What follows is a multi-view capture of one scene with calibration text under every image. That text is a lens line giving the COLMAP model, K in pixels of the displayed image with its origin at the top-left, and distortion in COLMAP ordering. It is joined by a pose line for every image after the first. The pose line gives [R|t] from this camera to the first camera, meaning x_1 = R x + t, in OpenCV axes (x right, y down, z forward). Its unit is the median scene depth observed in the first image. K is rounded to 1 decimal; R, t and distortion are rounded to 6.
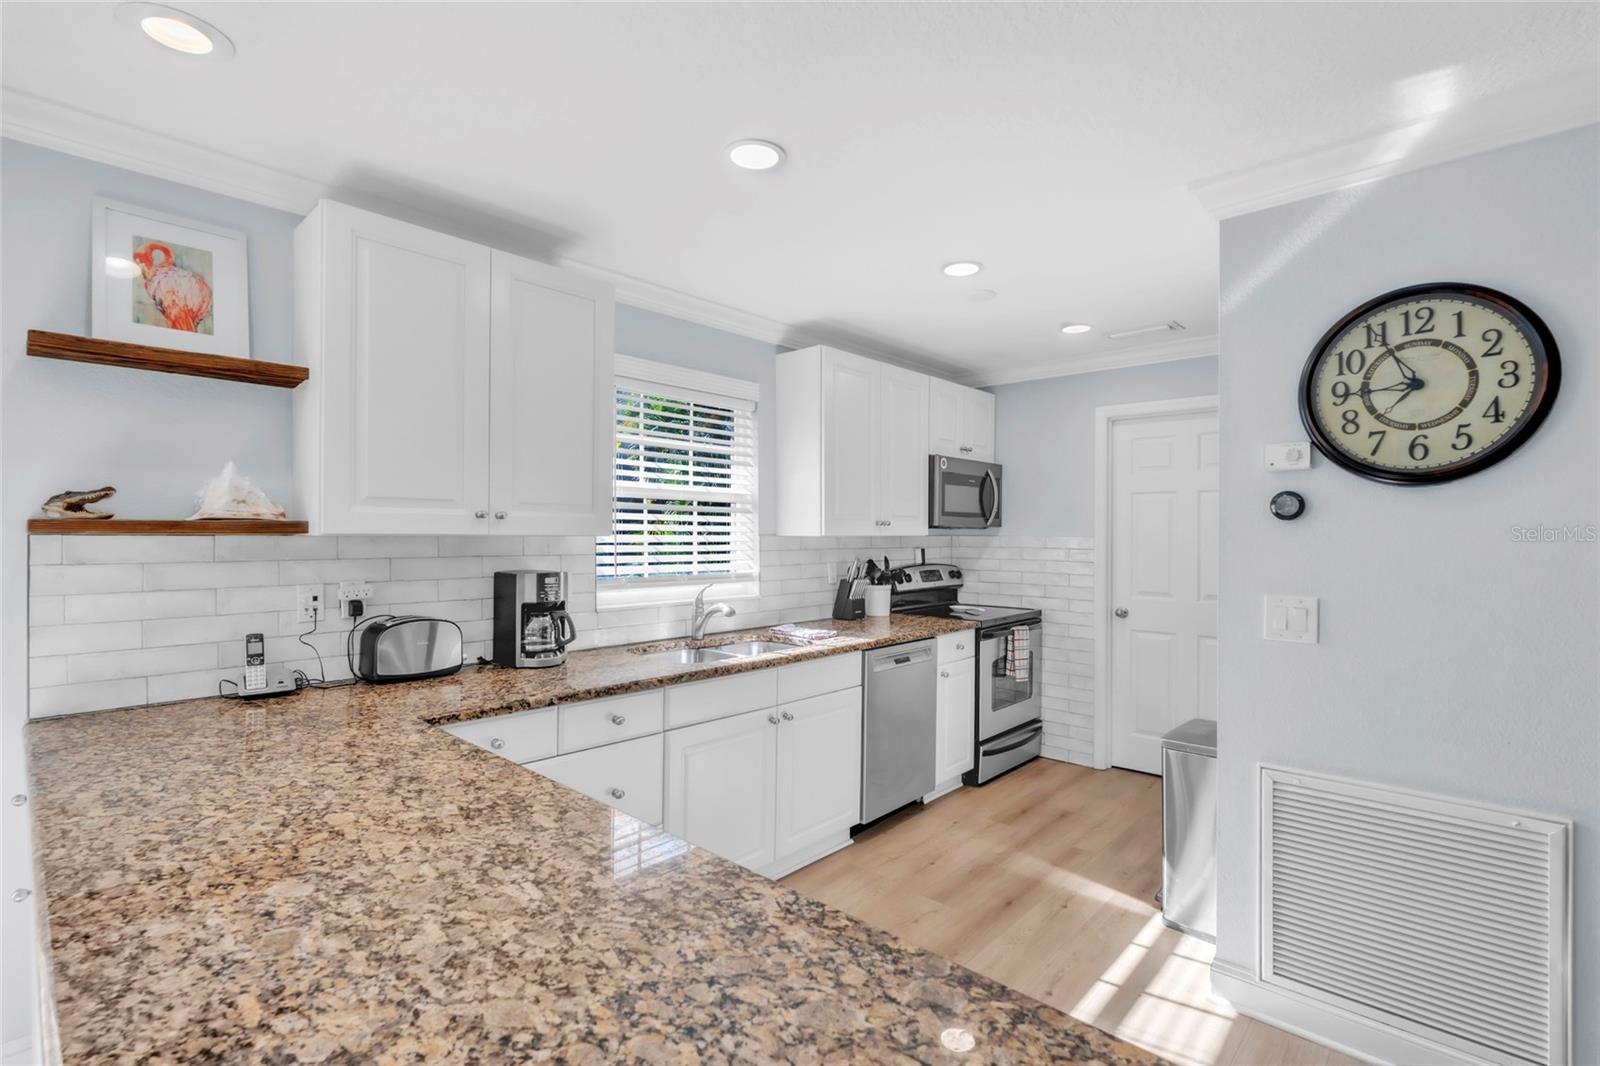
lens RADIAL K [[732.4, 0, 800.0], [0, 732.4, 533.0], [0, 0, 1]] dist [-0.001042, -0.000630]
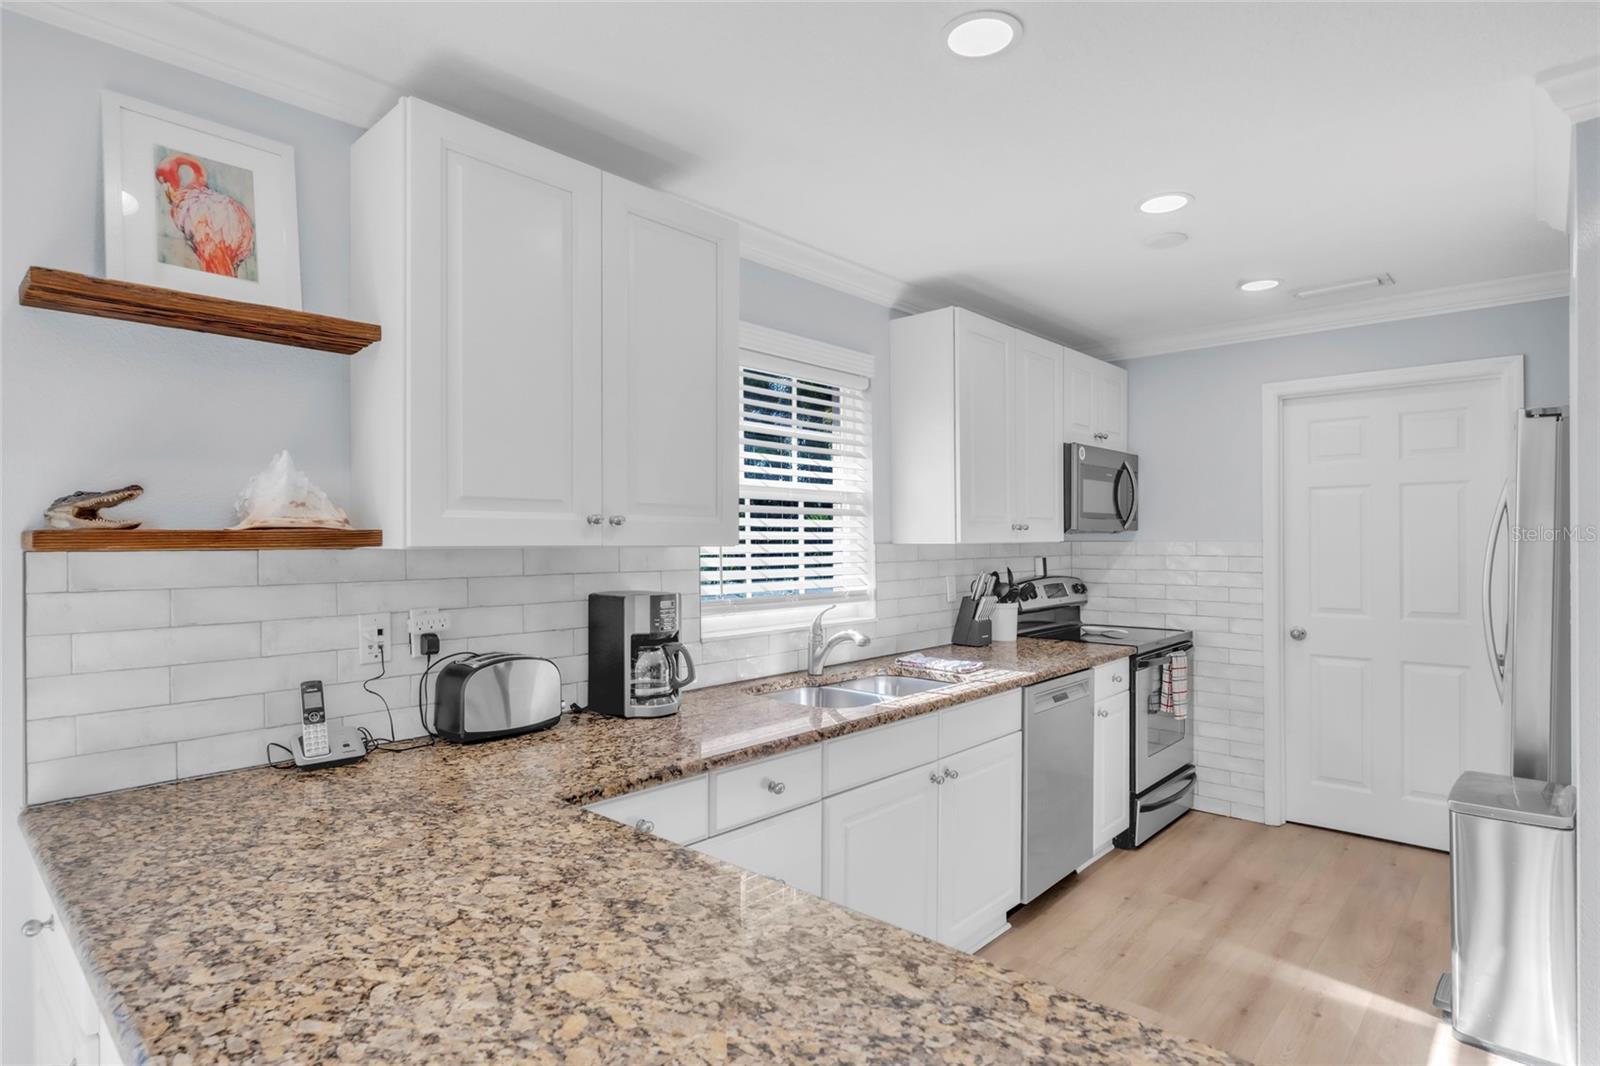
lens RADIAL K [[830.2, 0, 795.7], [0, 830.2, 538.7], [0, 0, 1]] dist [-0.001051, -0.000384]
pose [[0.999957, -0.008953, 0.002412, -0.256380], [0.008957, 0.999958, -0.001708, -0.001993], [-0.002396, 0.001729, 0.999996, 0.153080]]
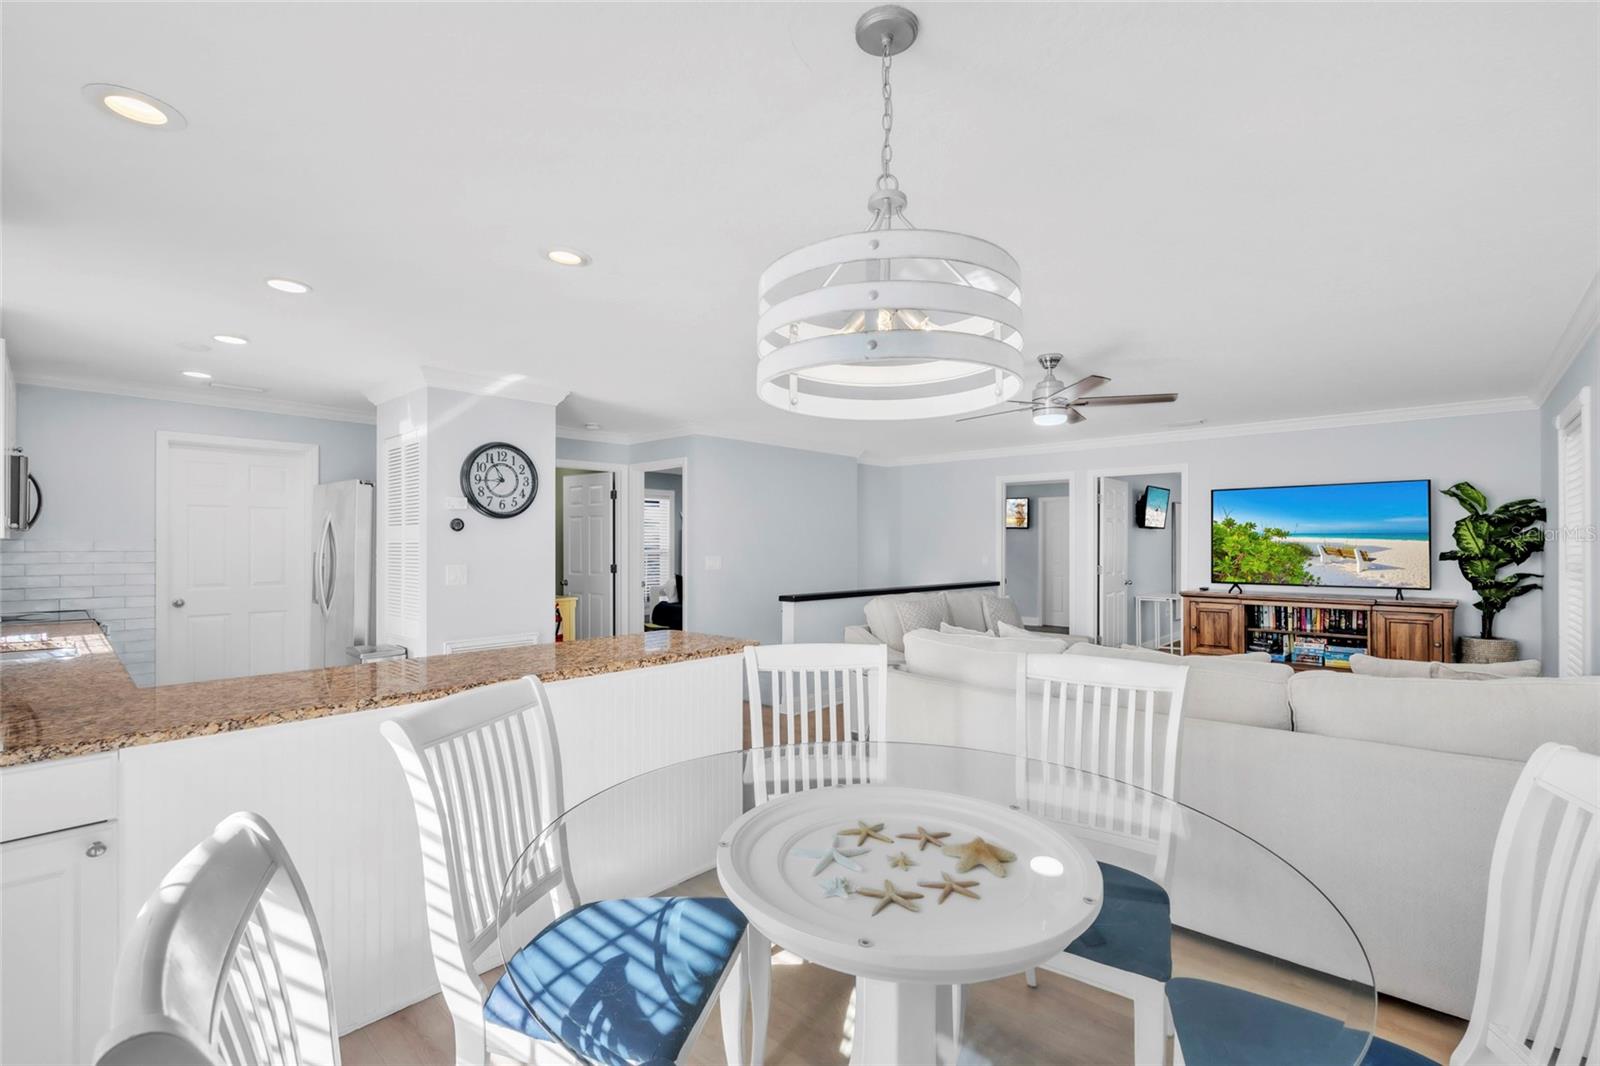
lens RADIAL K [[708.3, 0, 800.0], [0, 708.3, 533.0], [0, 0, 1]] dist [-0.002646, -0.000069]
pose [[0.000281, 0.011773, 0.999931, -1.515837], [-0.000203, 0.999931, -0.011773, 0.013072], [-1.000000, -0.000200, 0.000284, -0.057846]]
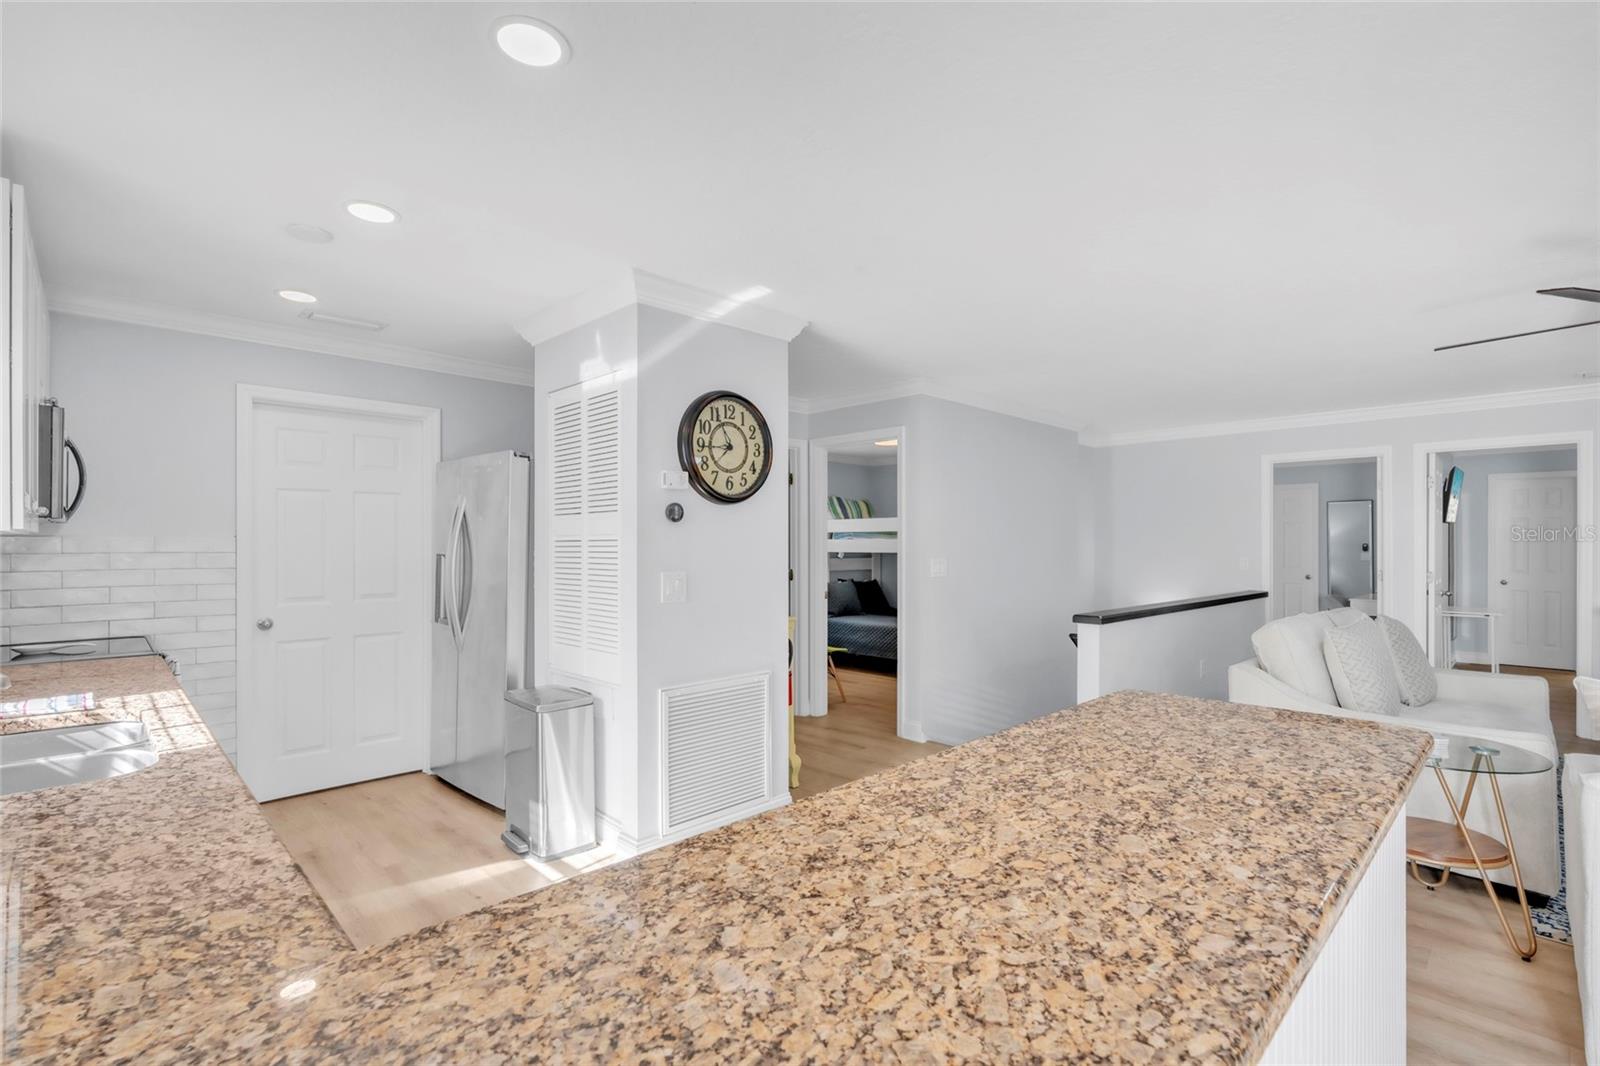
lens RADIAL K [[737.4, 0, 800.0], [0, 737.4, 533.0], [0, 0, 1]] dist [-0.004970, -0.000336]
pose [[0.047867, 0.013547, 0.998762, -0.838488], [0.000896, 0.999907, -0.013605, 0.026072], [-0.998853, 0.001546, 0.047850, 0.671462]]
